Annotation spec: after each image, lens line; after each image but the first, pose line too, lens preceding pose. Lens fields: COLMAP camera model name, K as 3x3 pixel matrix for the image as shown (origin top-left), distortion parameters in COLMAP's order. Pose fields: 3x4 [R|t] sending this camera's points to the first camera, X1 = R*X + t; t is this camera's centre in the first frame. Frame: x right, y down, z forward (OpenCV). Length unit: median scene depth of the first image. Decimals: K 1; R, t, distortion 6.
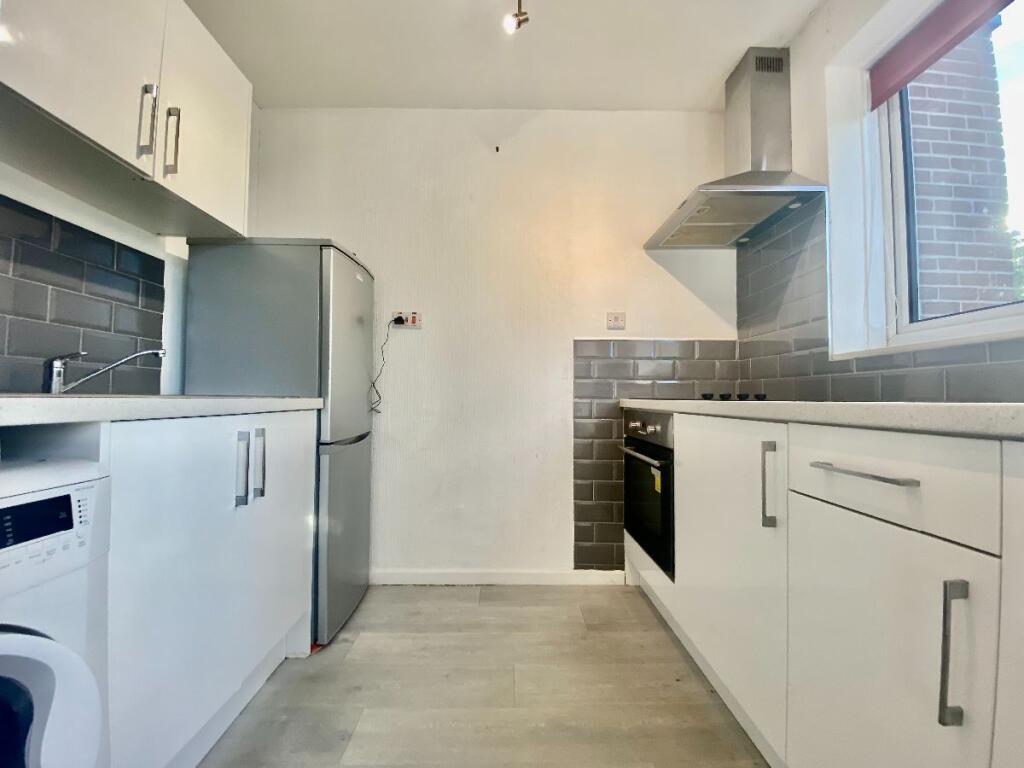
lens RADIAL K [[413.7, 0, 511.1], [0, 413.7, 394.8], [0, 0, 1]] dist [-0.000049, -0.000077]
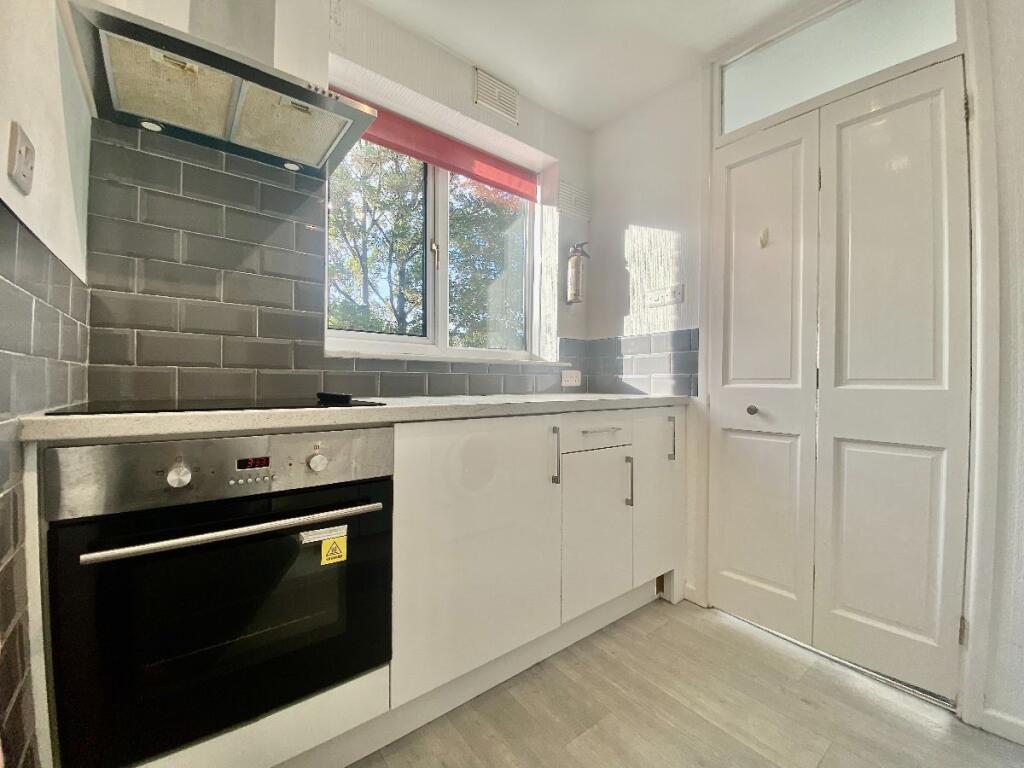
lens RADIAL K [[414.0, 0, 514.3], [0, 414.0, 382.7], [0, 0, 1]] dist [-0.000516, -0.000412]
pose [[-0.611803, -0.012293, 0.790915, -0.290289], [-0.017255, 0.999849, 0.002193, -0.029999], [-0.790822, -0.012306, -0.611922, 1.270925]]
